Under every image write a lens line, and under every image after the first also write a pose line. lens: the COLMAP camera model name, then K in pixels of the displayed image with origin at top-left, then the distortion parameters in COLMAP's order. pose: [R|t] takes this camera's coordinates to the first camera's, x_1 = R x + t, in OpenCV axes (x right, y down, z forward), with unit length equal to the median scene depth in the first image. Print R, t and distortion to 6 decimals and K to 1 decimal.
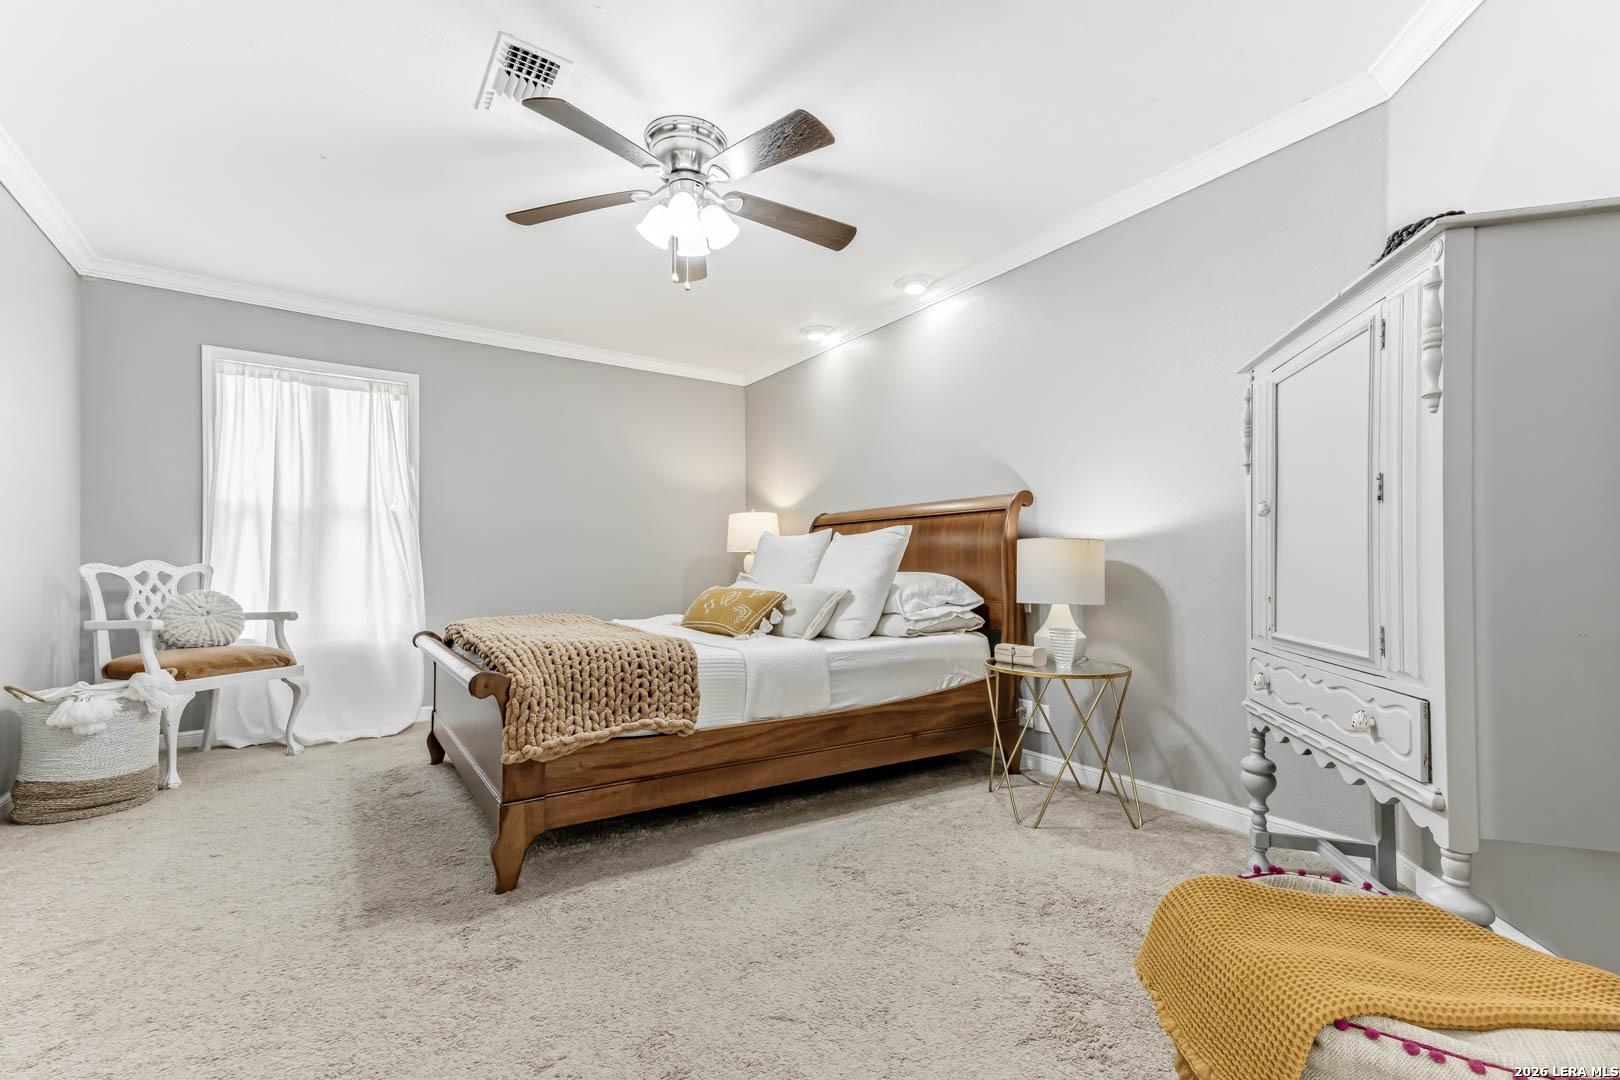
lens RADIAL K [[718.5, 0, 816.6], [0, 718.5, 549.9], [0, 0, 1]] dist [0.040260, 0.001253]
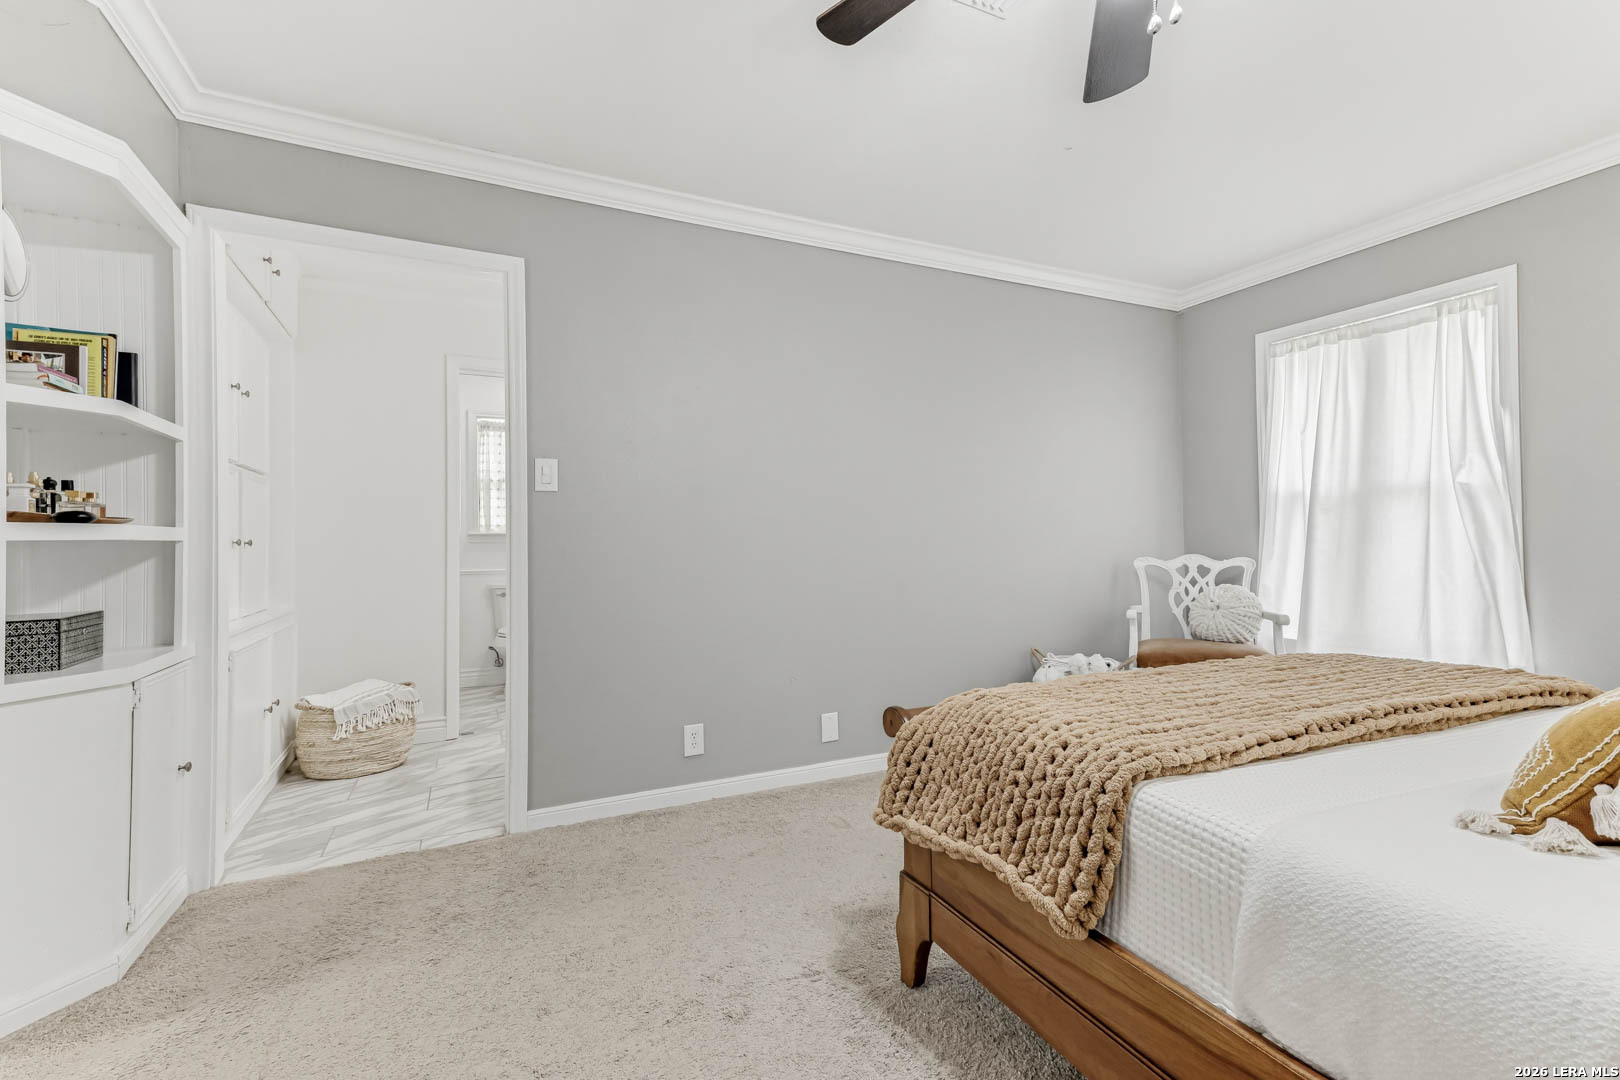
lens RADIAL K [[718.5, 0, 804.5], [0, 718.5, 527.9], [0, 0, 1]] dist [0.040260, 0.001253]
pose [[-0.154509, -0.018829, -0.987812, 0.238492], [0.030173, 0.999262, -0.023767, -0.016653], [0.987531, -0.033478, -0.153826, 0.594172]]
